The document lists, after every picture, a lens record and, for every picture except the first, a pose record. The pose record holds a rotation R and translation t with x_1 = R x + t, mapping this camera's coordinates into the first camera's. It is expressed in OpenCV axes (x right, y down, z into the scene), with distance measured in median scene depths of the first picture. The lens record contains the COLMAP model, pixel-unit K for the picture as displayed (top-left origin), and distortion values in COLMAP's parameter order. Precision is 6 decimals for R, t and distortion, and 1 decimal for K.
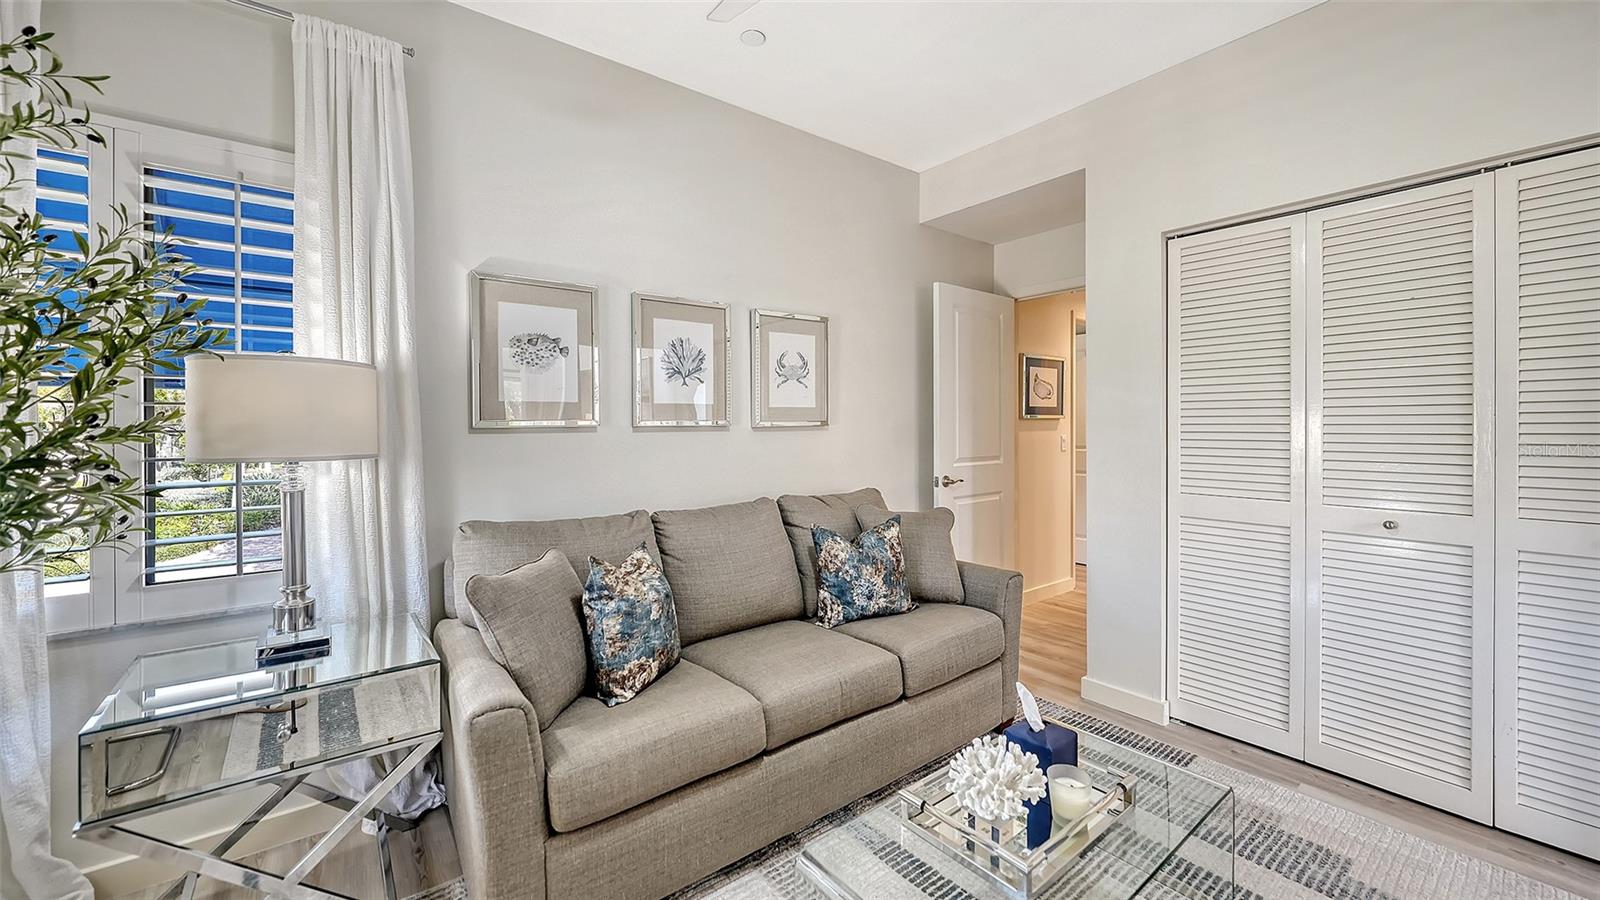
lens RADIAL K [[601.4, 0, 805.8], [0, 601.4, 420.7], [0, 0, 1]] dist [-0.000127, -0.000056]
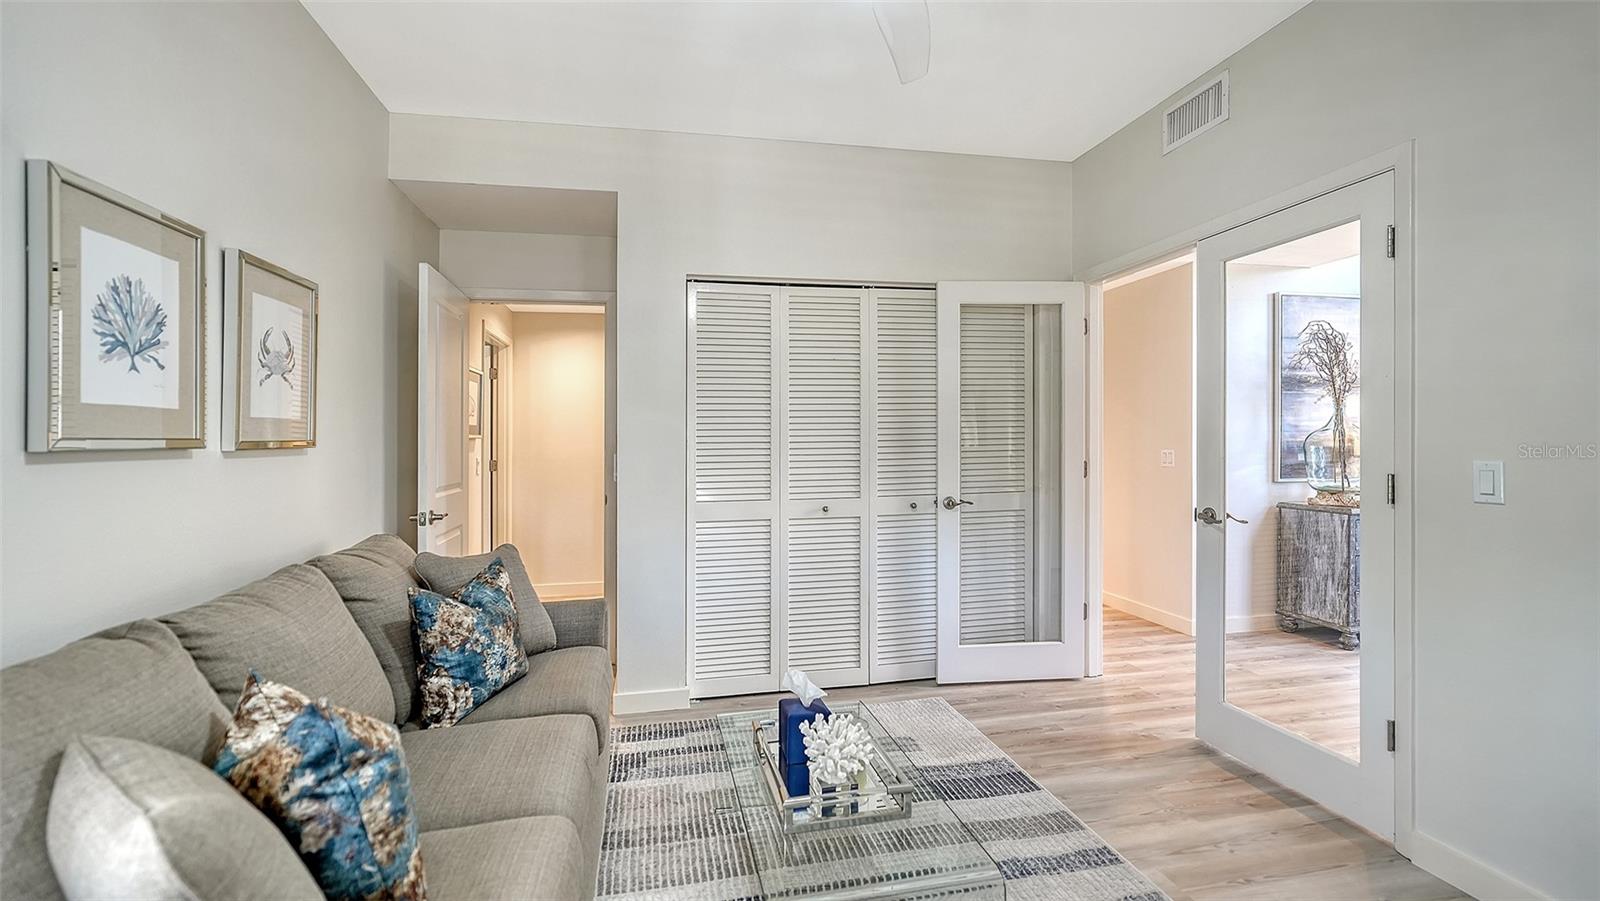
lens RADIAL K [[670.4, 0, 775.1], [0, 670.4, 438.5], [0, 0, 1]] dist [-0.000393, 0.000053]
pose [[0.480149, 0.002080, 0.877184, -0.482252], [0.003944, 0.999982, -0.004530, 0.004199], [-0.877178, 0.005635, 0.480132, 0.268629]]
